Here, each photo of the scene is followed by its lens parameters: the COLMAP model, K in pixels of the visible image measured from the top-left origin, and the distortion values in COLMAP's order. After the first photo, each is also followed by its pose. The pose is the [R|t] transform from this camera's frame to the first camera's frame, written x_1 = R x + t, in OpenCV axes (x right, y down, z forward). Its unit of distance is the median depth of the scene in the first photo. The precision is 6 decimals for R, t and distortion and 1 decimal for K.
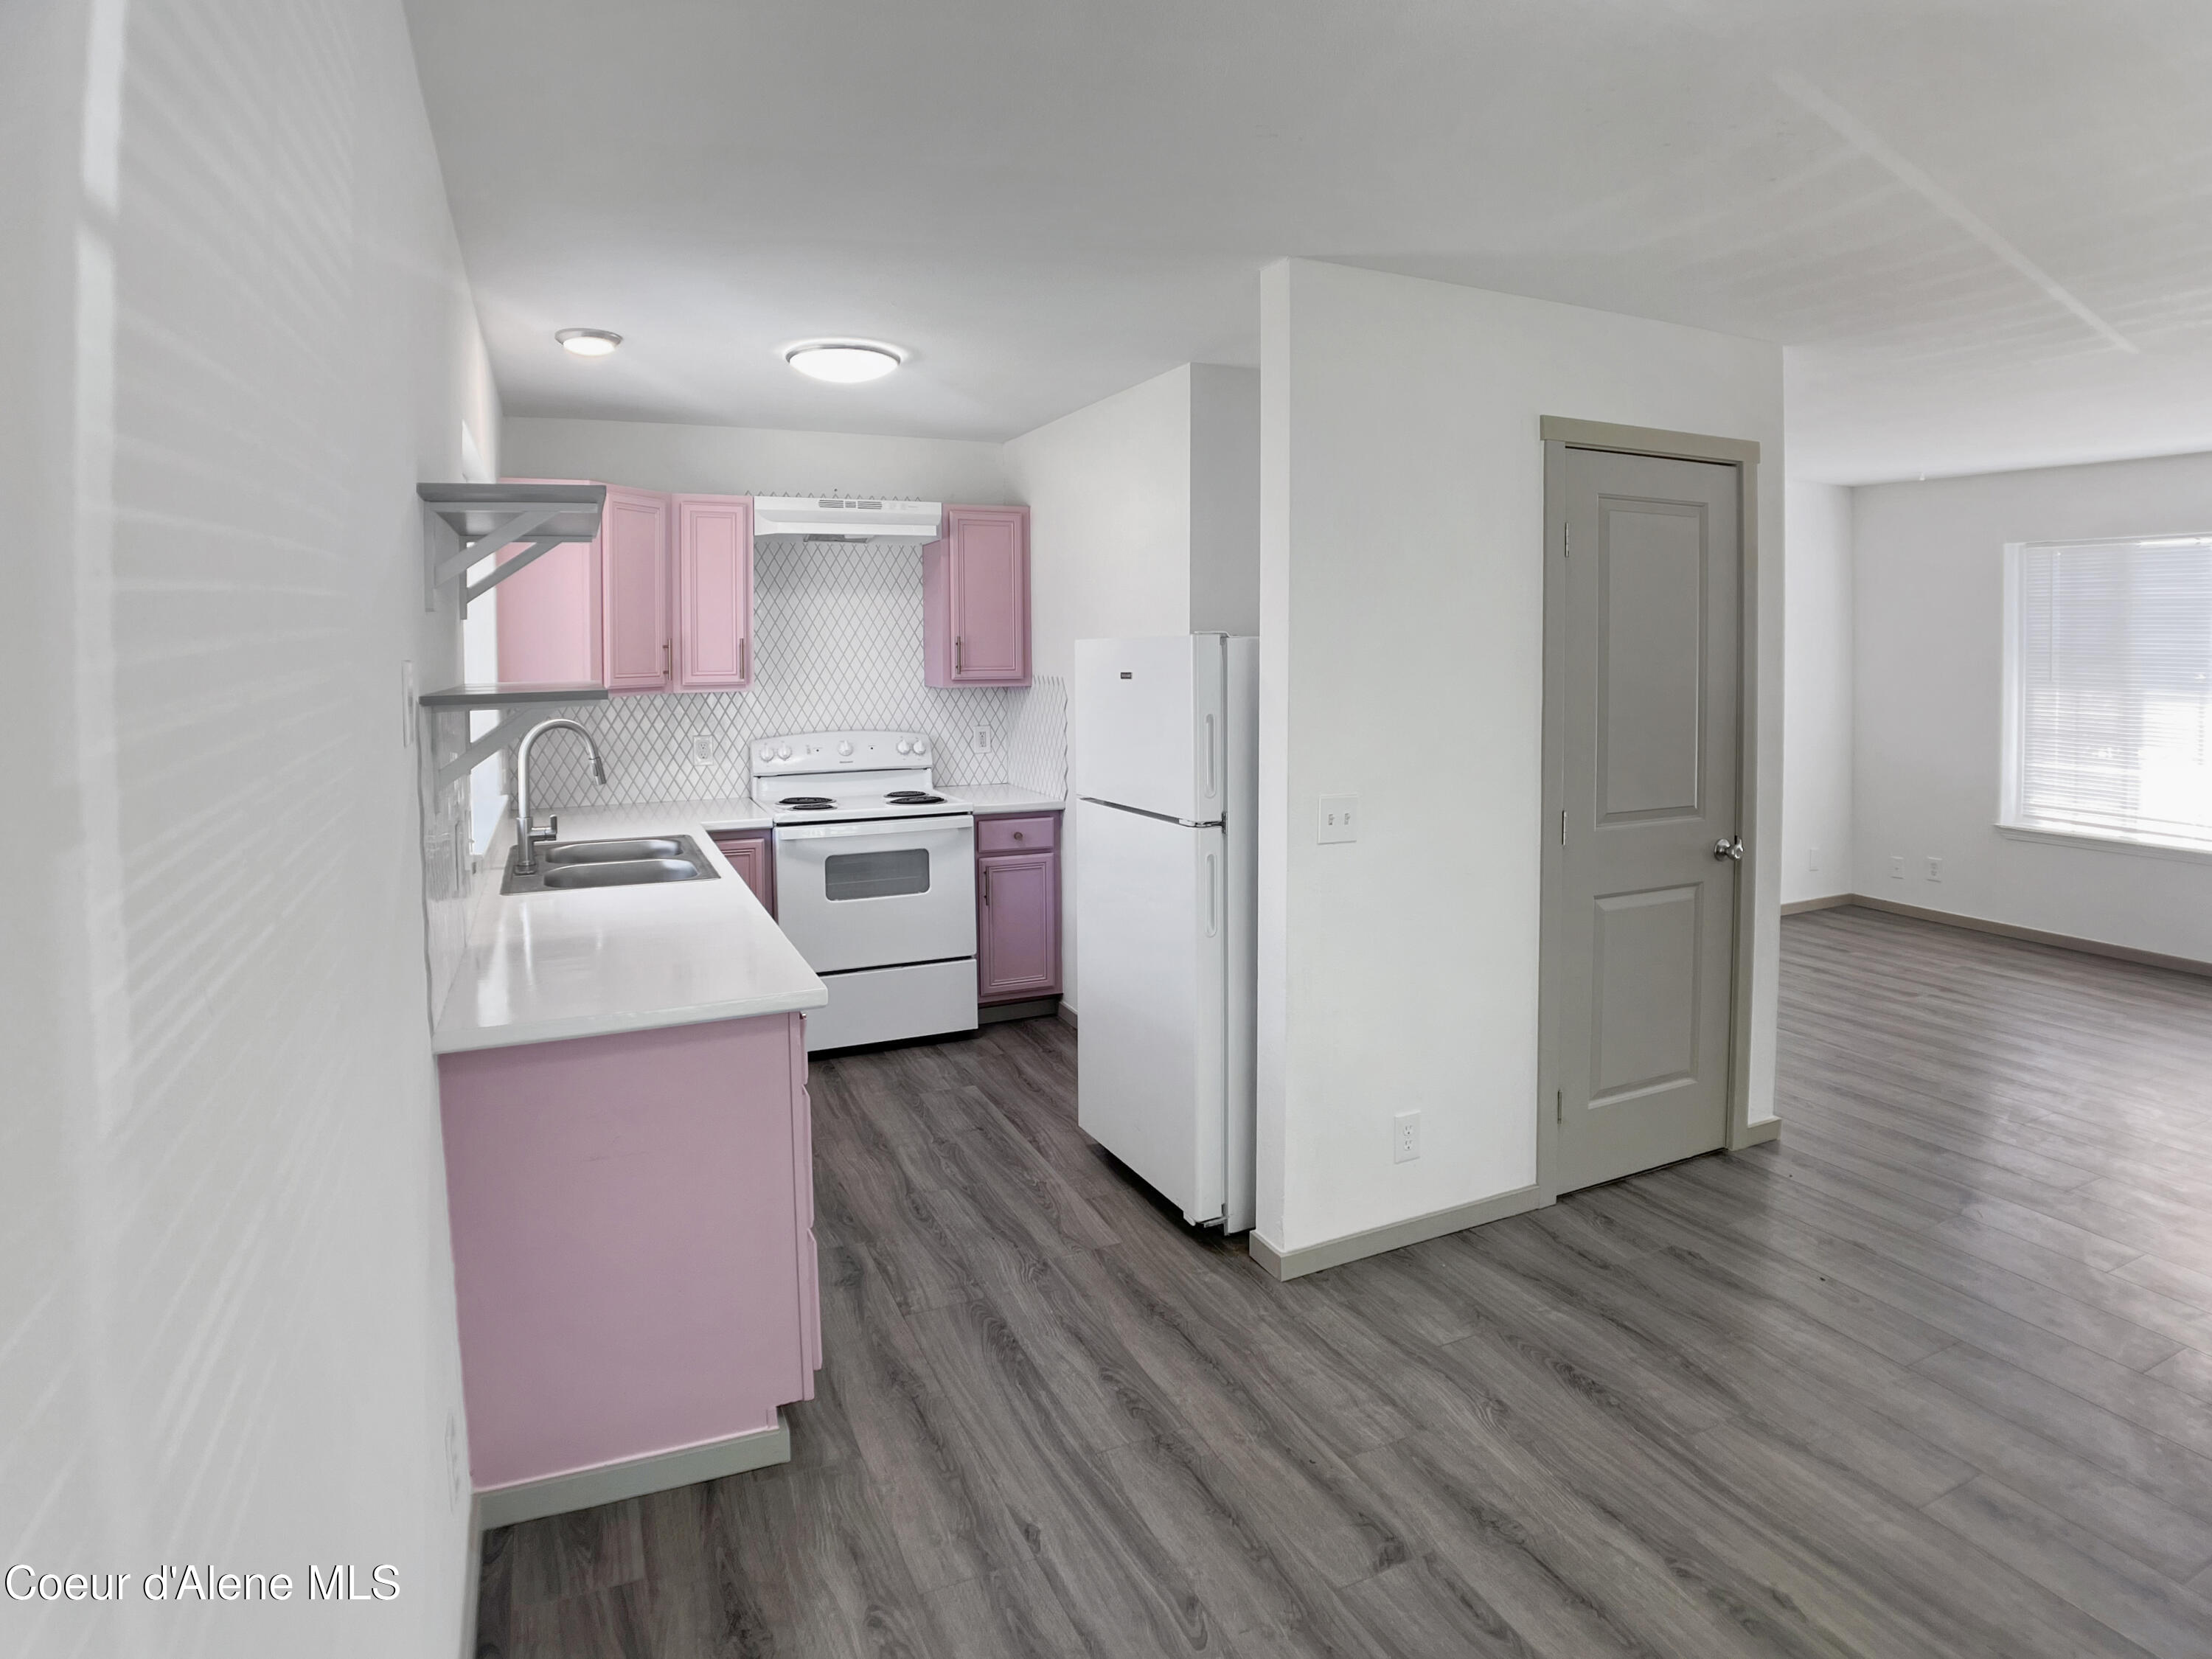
lens RADIAL K [[1438.4, 0, 1106.1], [0, 1438.4, 735.2], [0, 0, 1]] dist [0.000609, 0.000046]
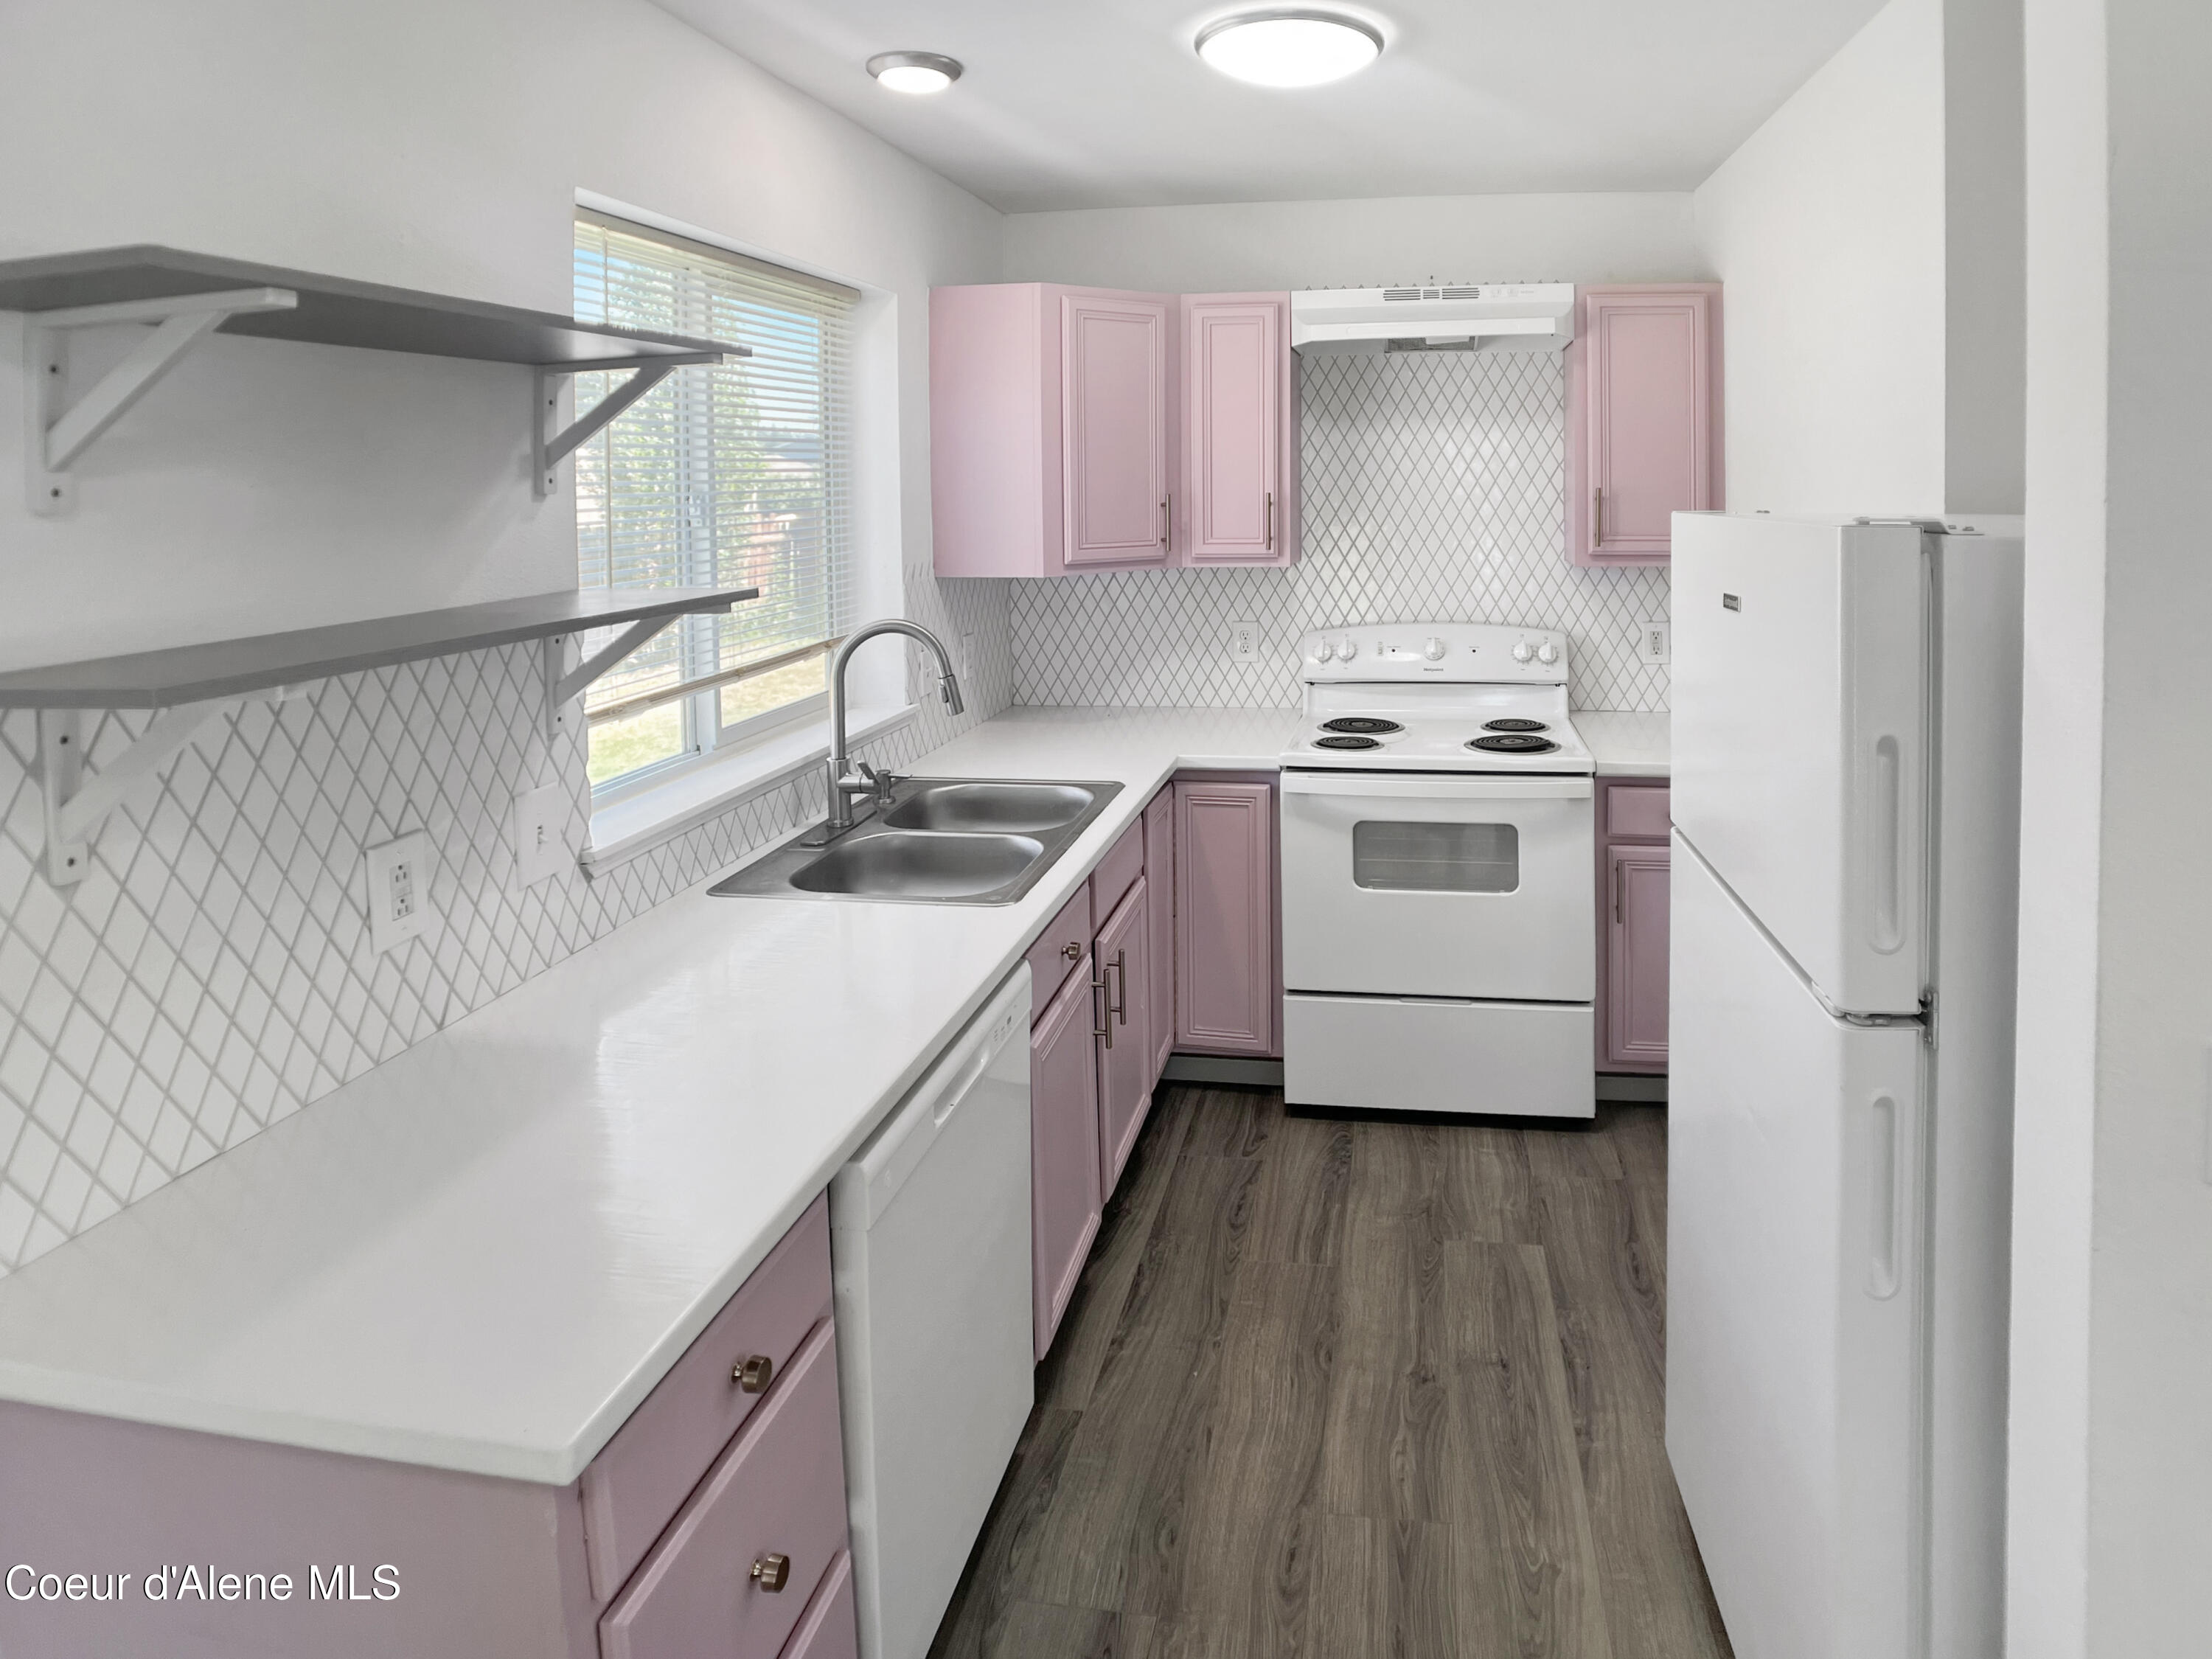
lens RADIAL K [[1423.6, 0, 1106.3], [0, 1423.6, 534.6], [0, 0, 1]] dist [-0.052029, 0.002864]
pose [[0.833479, 0.018745, -0.552233, 0.063542], [-0.028147, 0.999567, -0.008552, -0.036404], [0.551834, 0.022672, 0.833646, 0.354203]]
